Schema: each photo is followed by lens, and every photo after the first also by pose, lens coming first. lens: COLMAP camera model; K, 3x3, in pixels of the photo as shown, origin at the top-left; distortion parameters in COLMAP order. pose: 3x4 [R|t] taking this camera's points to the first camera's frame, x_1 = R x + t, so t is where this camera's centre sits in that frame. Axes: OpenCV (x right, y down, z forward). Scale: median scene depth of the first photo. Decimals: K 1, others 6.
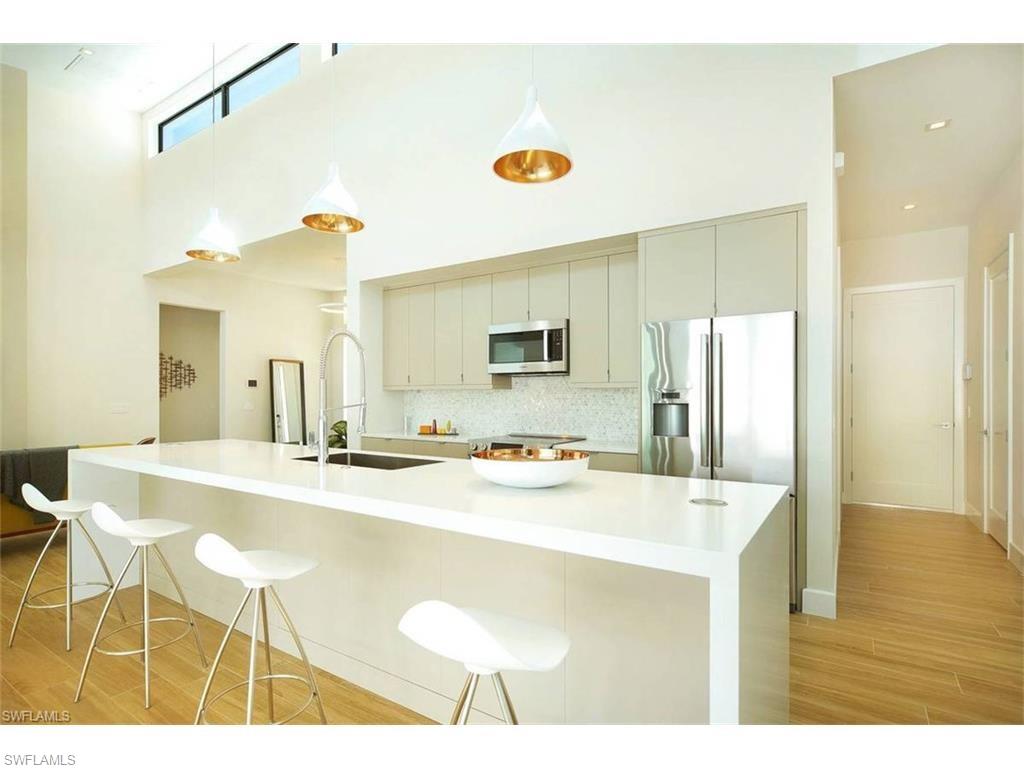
lens RADIAL K [[505.0, 0, 510.9], [0, 505.0, 401.9], [0, 0, 1]] dist [0.001804, 0.000484]
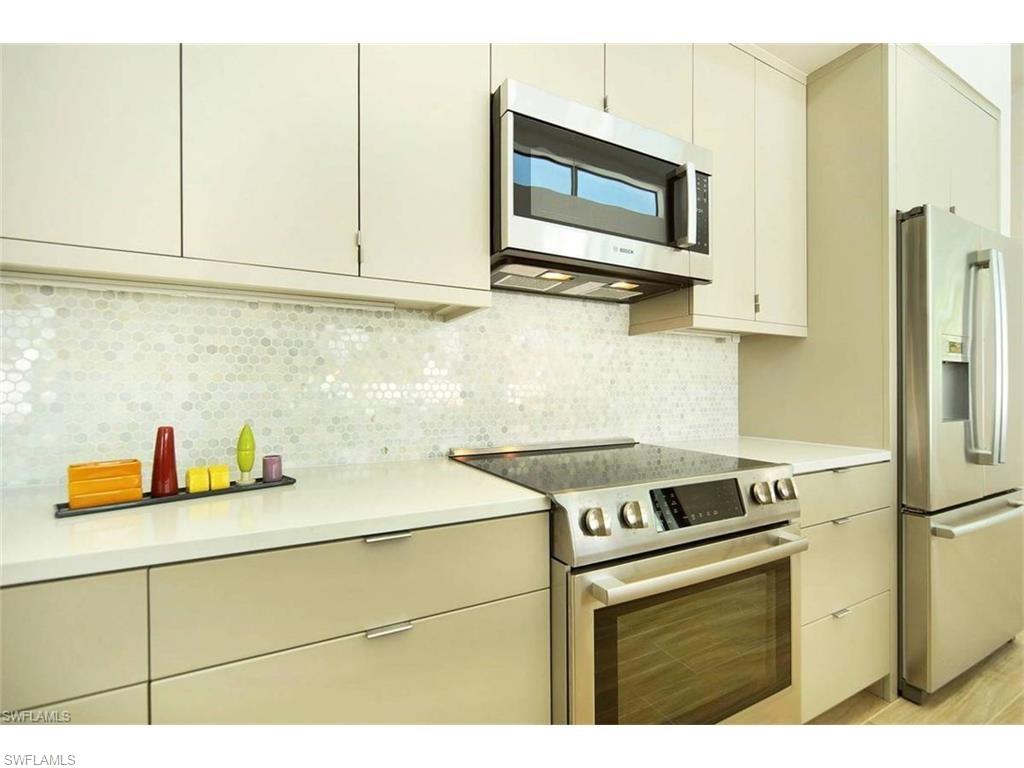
lens RADIAL K [[473.7, 0, 512.0], [0, 473.7, 384.0], [0, 0, 1]] dist [-0.000787, -0.000136]
pose [[0.480789, 0.005329, 0.876820, -0.257862], [0.003128, 0.999965, -0.007793, 0.019052], [-0.876831, 0.006489, 0.480756, 0.787273]]
